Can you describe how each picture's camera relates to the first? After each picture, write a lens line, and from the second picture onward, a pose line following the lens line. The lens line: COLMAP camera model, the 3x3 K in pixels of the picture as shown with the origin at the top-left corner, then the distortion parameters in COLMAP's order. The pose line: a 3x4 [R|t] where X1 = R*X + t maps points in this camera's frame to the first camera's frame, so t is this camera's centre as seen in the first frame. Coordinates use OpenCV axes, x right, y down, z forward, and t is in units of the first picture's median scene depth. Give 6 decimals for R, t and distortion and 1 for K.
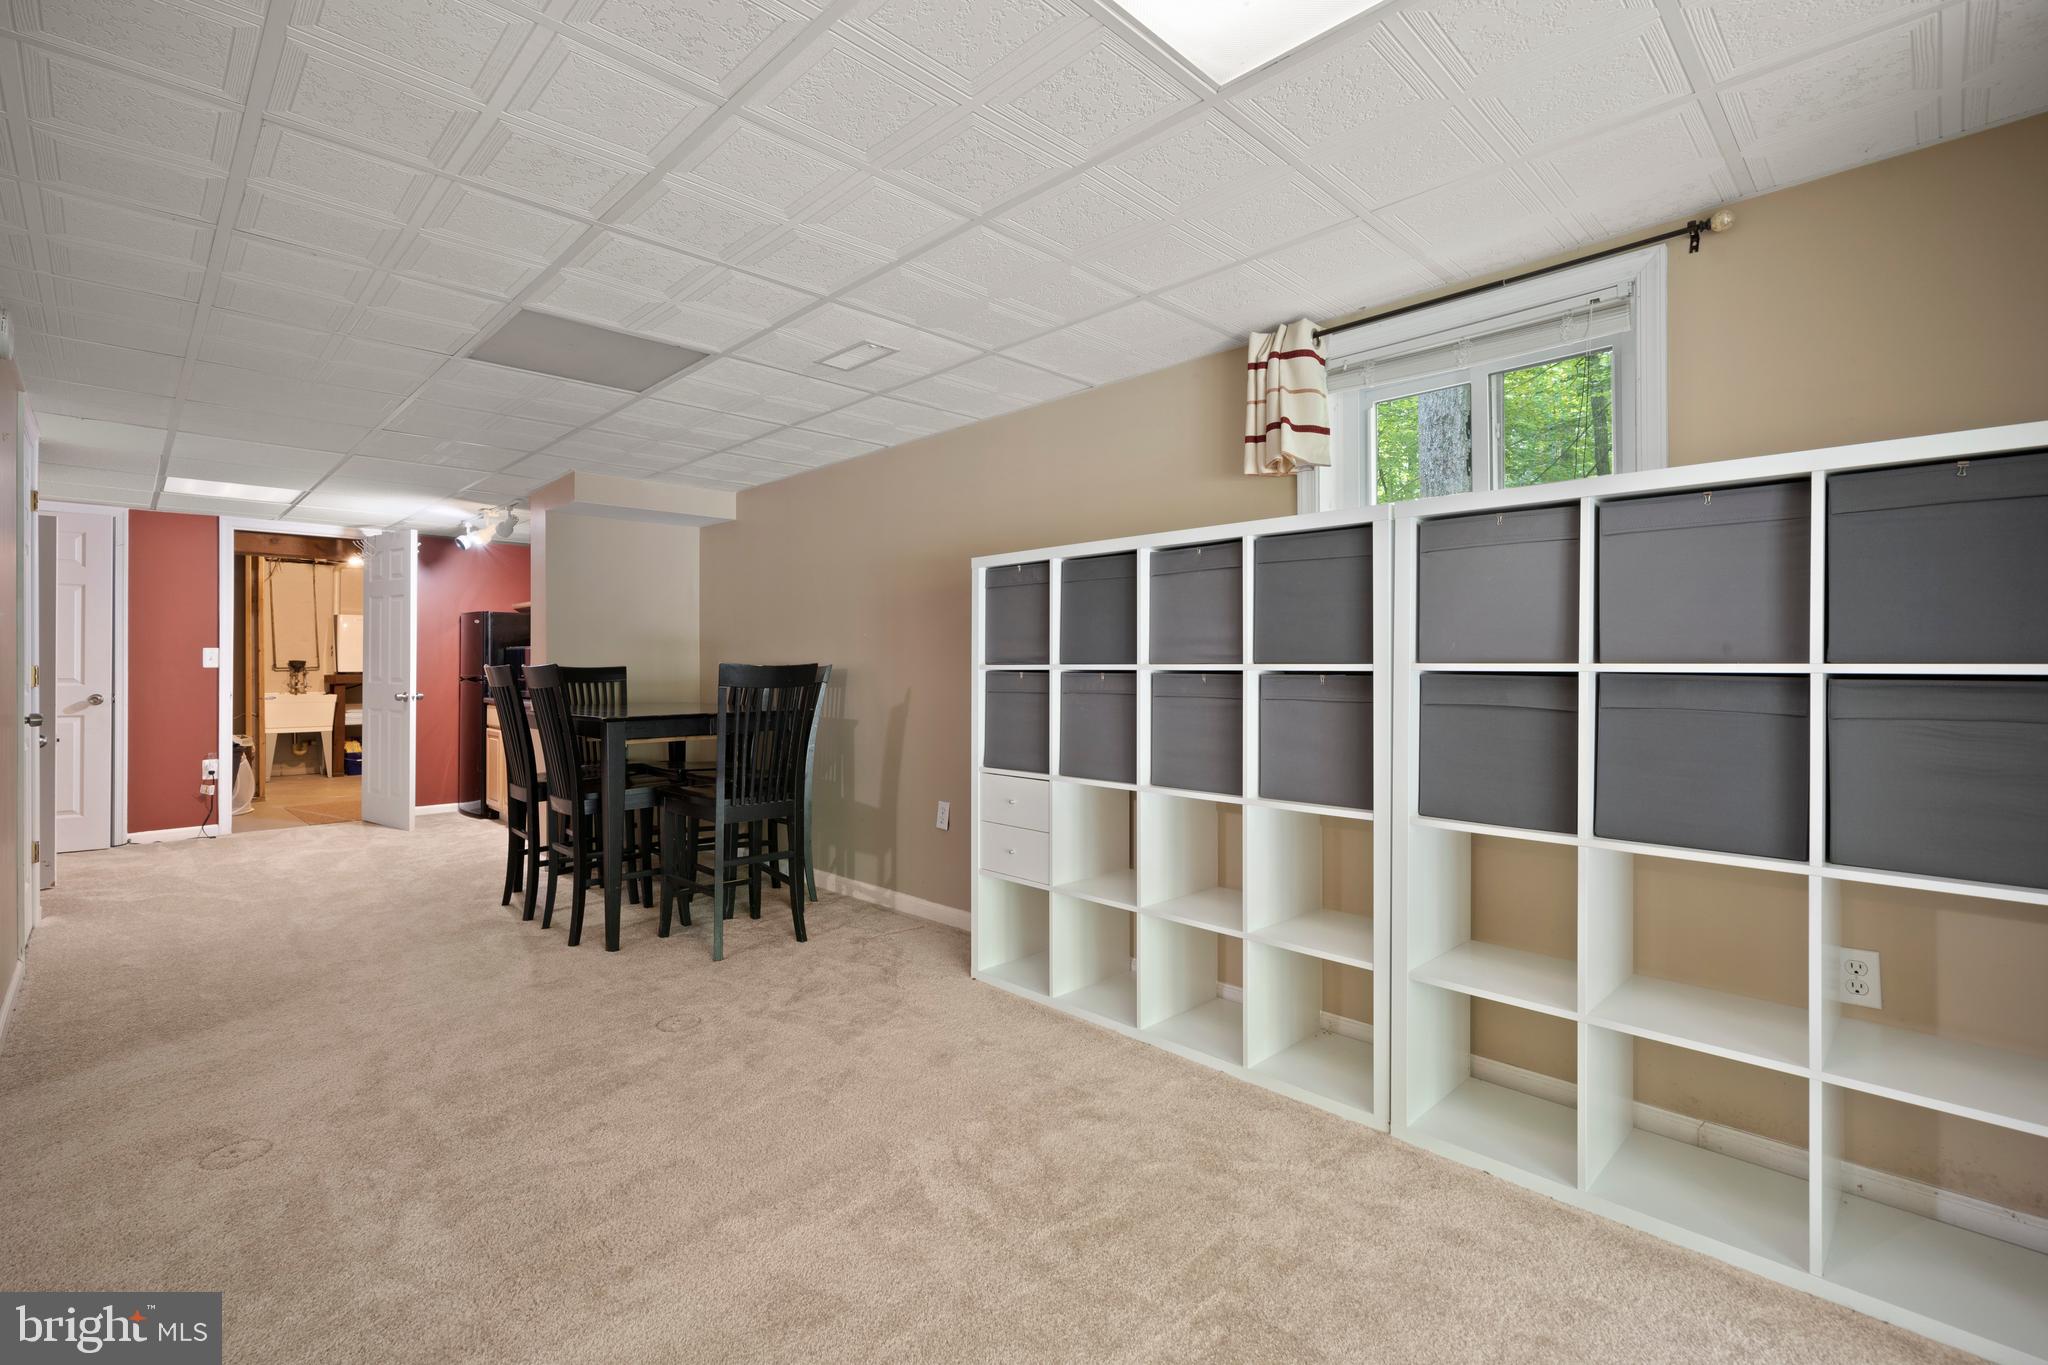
lens RADIAL K [[899.9, 0, 1024.0], [0, 899.9, 682.5], [0, 0, 1]] dist [0.002208, 0.000161]
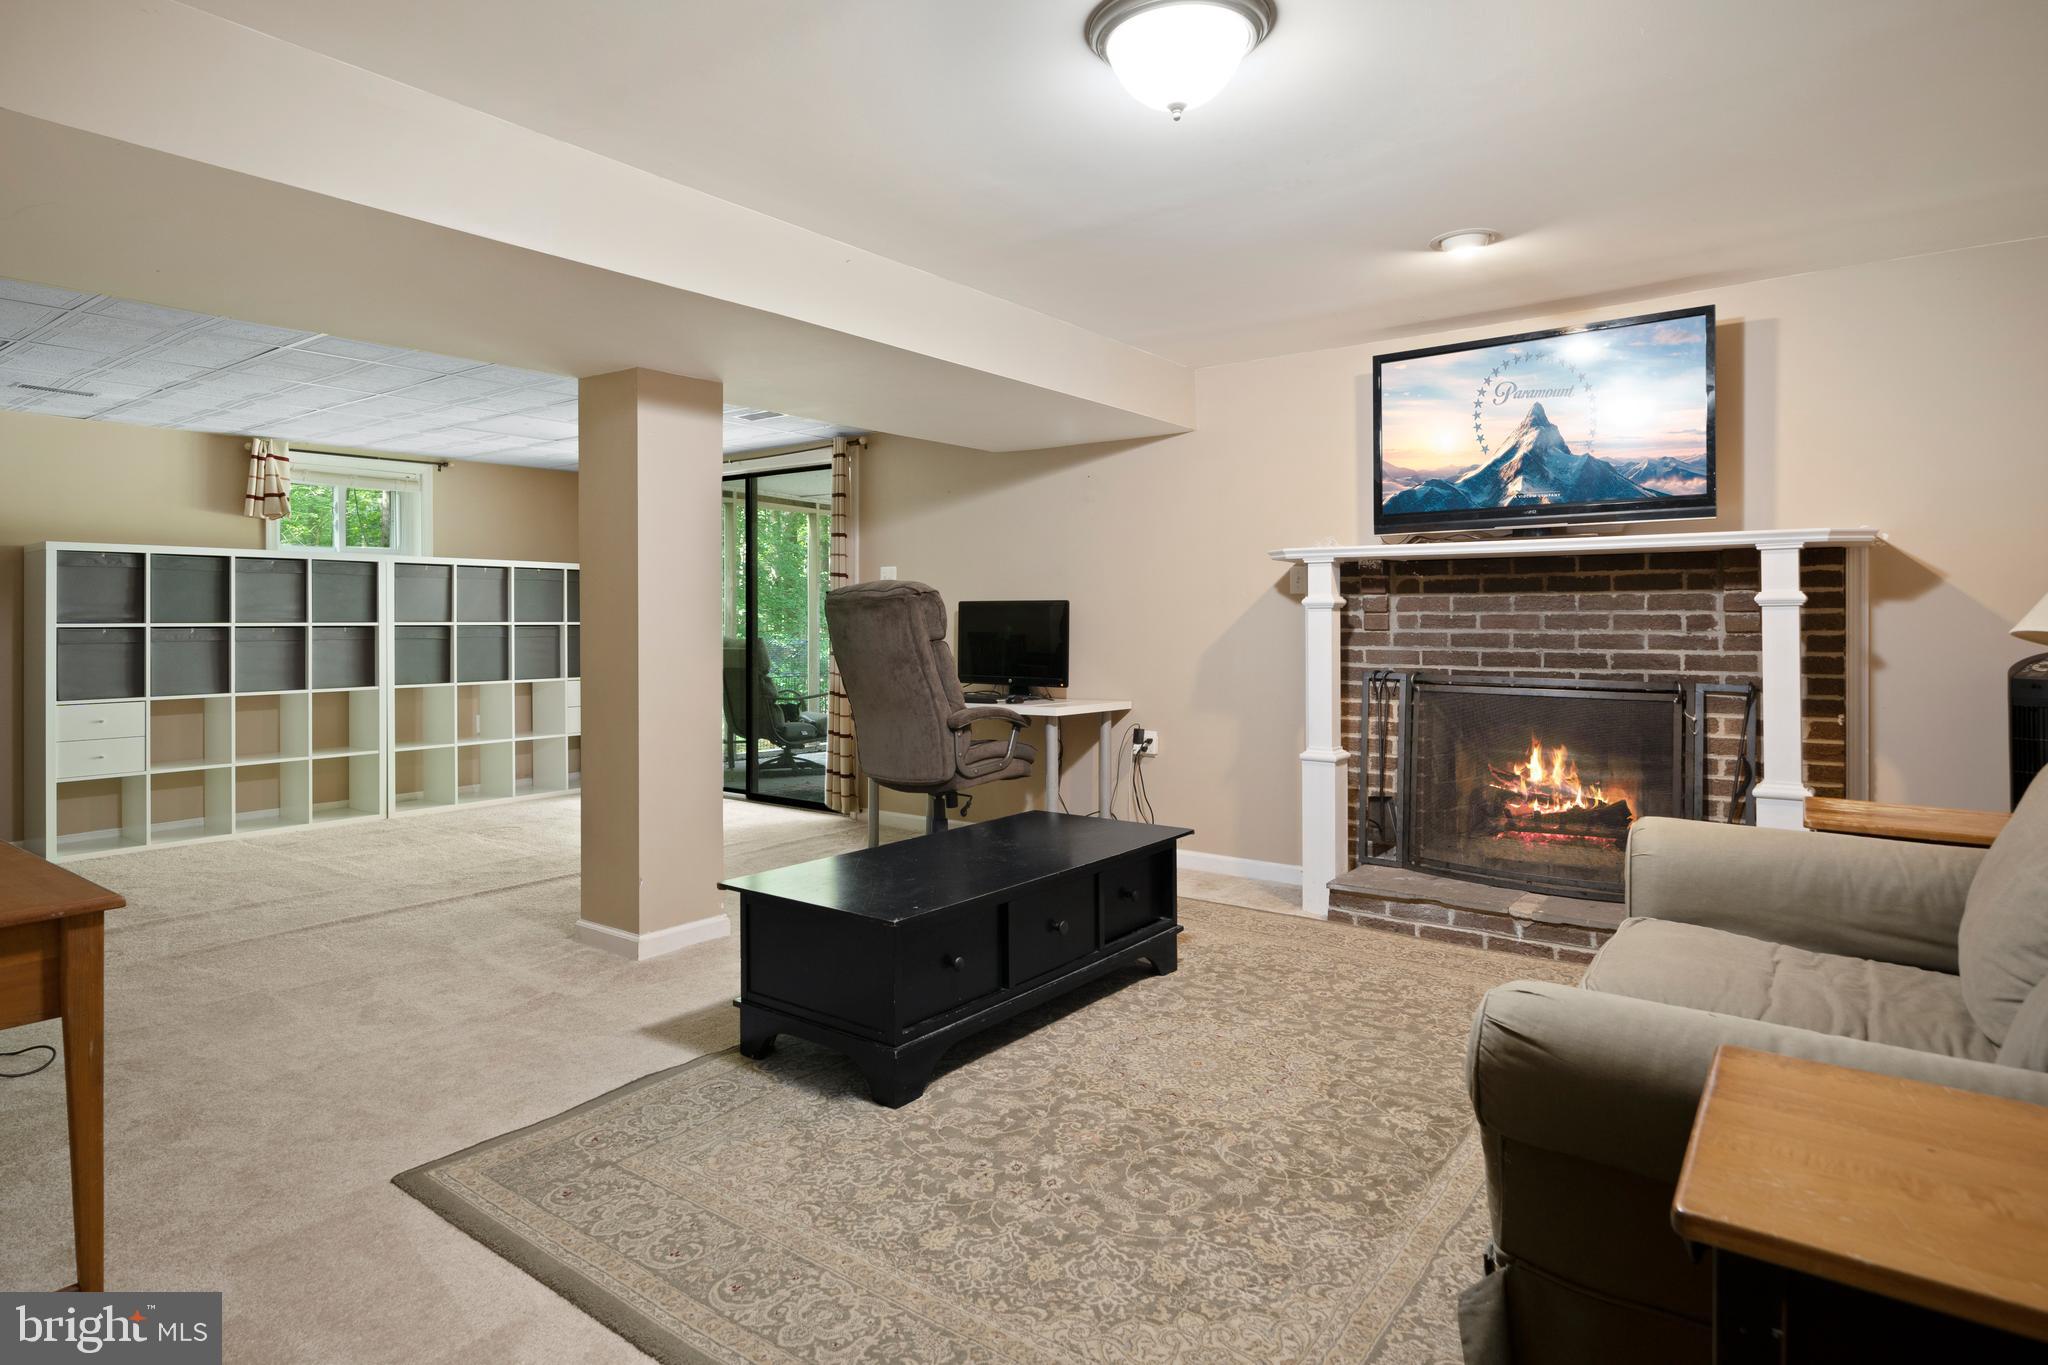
lens RADIAL K [[1121.8, 0, 1024.7], [0, 1121.8, 621.6], [0, 0, 1]] dist [0.000100, 0.000019]
pose [[-0.137561, 0.002632, 0.990490, -2.350588], [0.023534, 0.999723, 0.000612, 0.013198], [-0.990214, 0.023394, -0.137585, -0.224034]]
